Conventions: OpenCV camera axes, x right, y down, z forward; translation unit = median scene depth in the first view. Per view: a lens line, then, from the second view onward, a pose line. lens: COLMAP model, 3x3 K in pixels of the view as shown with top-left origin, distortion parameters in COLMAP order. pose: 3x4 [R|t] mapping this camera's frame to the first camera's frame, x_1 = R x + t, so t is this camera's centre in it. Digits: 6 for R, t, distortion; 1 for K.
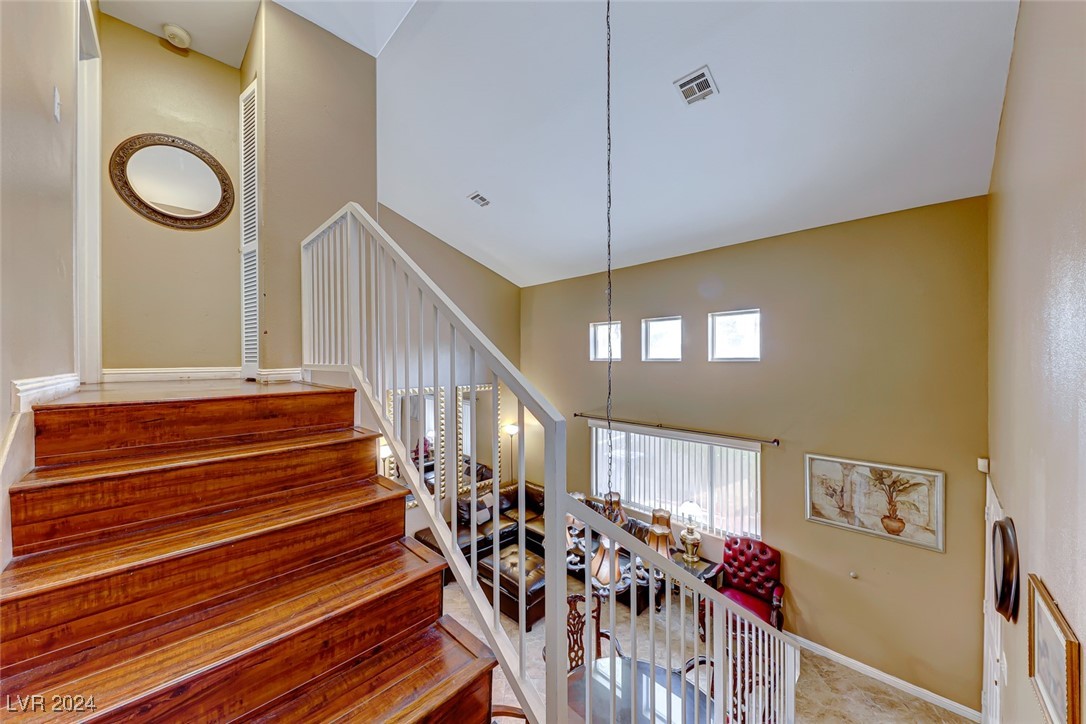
lens RADIAL K [[373.8, 0, 540.8], [0, 373.8, 359.0], [0, 0, 1]] dist [0.012599, -0.006462]
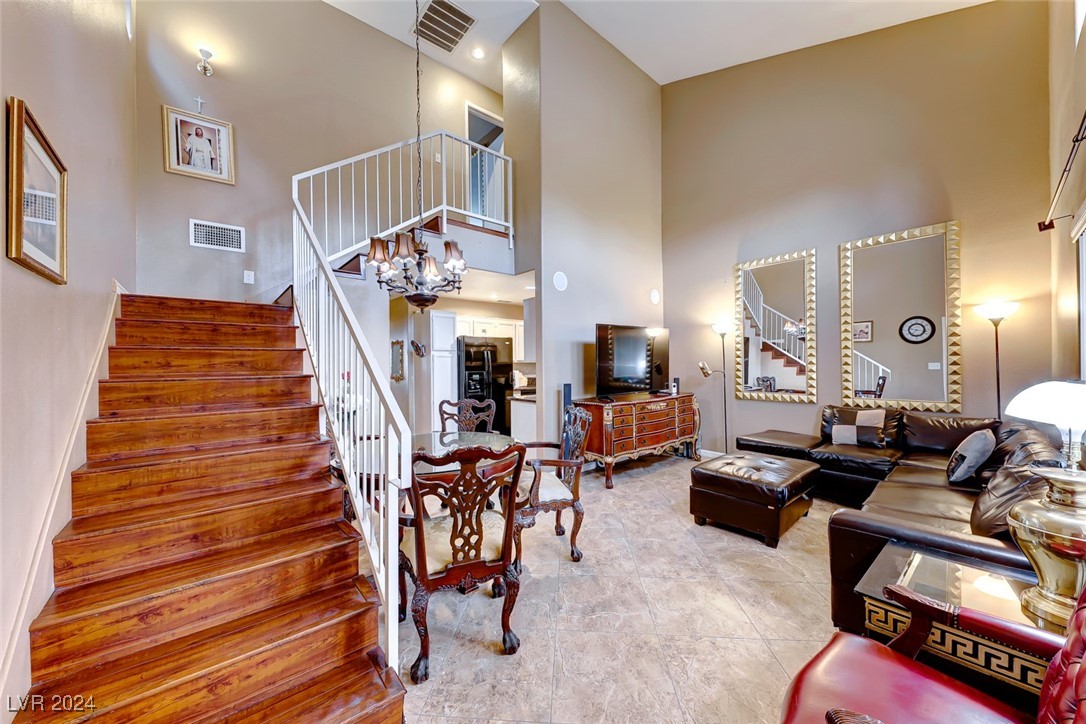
lens RADIAL K [[381.8, 0, 540.6], [0, 381.8, 365.8], [0, 0, 1]] dist [0.010426, -0.007253]
pose [[-0.082500, -0.004856, -0.996579, 0.739149], [0.022362, 0.999727, -0.006723, 0.412891], [0.996340, -0.022840, -0.082369, 0.767676]]
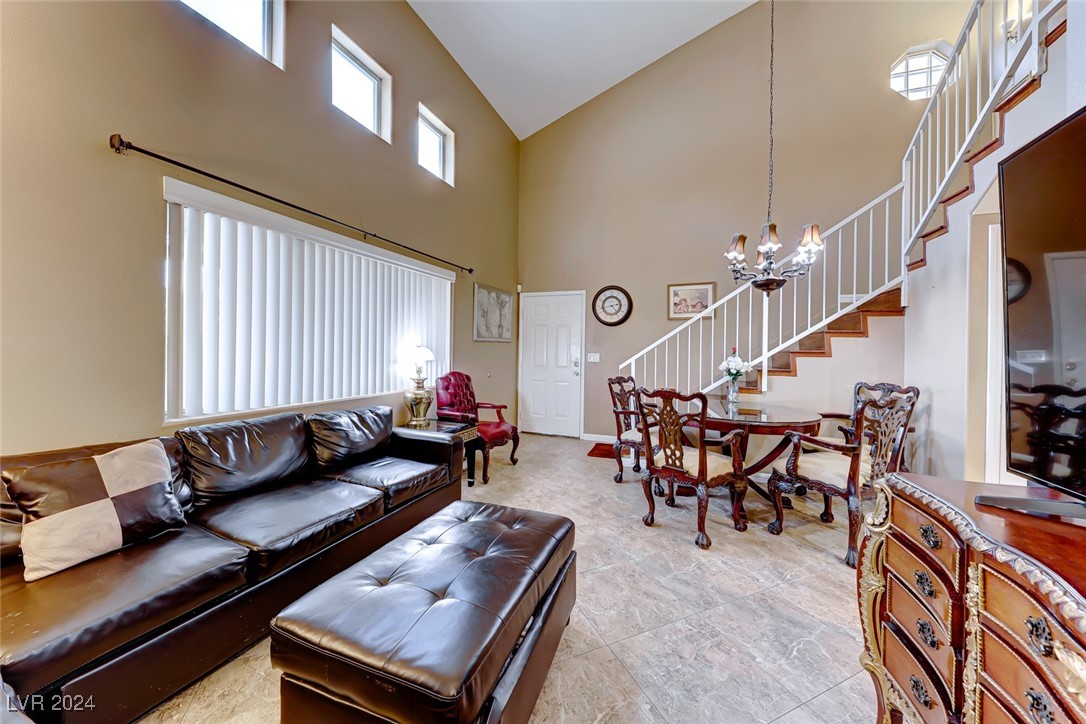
lens RADIAL K [[378.3, 0, 541.0], [0, 378.3, 348.1], [0, 0, 1]] dist [0.000250, -0.000238]
pose [[-0.387251, -0.010485, 0.921915, -0.404679], [-0.026869, 0.999639, 0.000083, 0.423278], [-0.921583, -0.024739, -0.387393, 1.196107]]
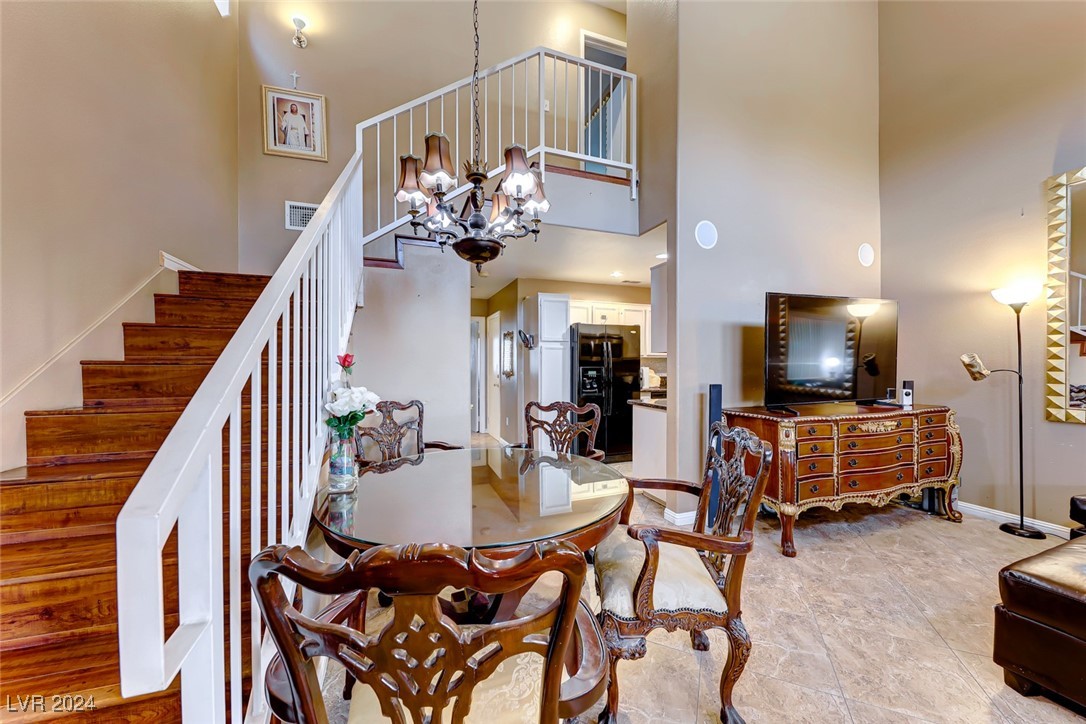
lens RADIAL K [[381.8, 0, 540.6], [0, 381.8, 365.8], [0, 0, 1]] dist [0.010426, -0.007253]
pose [[-0.426630, -0.008216, -0.904389, 0.468539], [0.007734, 0.999889, -0.012732, 0.428080], [0.904393, -0.012427, -0.426519, 0.762392]]
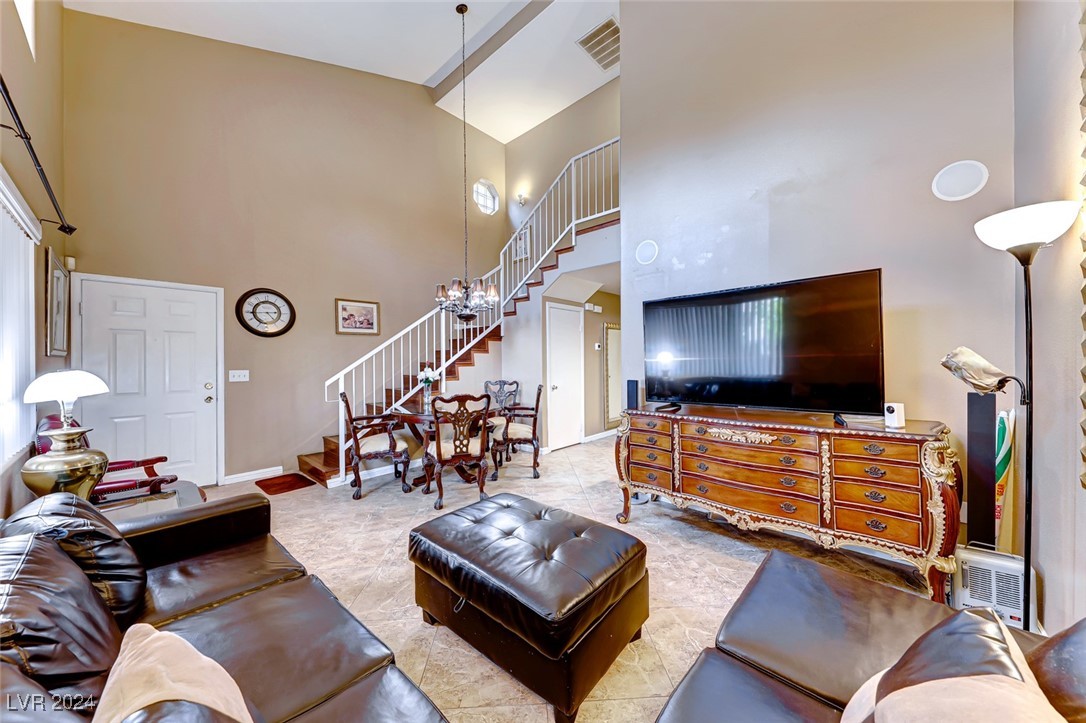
lens RADIAL K [[373.8, 0, 540.8], [0, 373.8, 358.5], [0, 0, 1]] dist [0.012599, -0.006462]
pose [[-0.999042, 0.000353, -0.043769, -0.058137], [0.001097, 0.999855, -0.016980, 0.422274], [0.043756, -0.017012, -0.998897, 1.561890]]
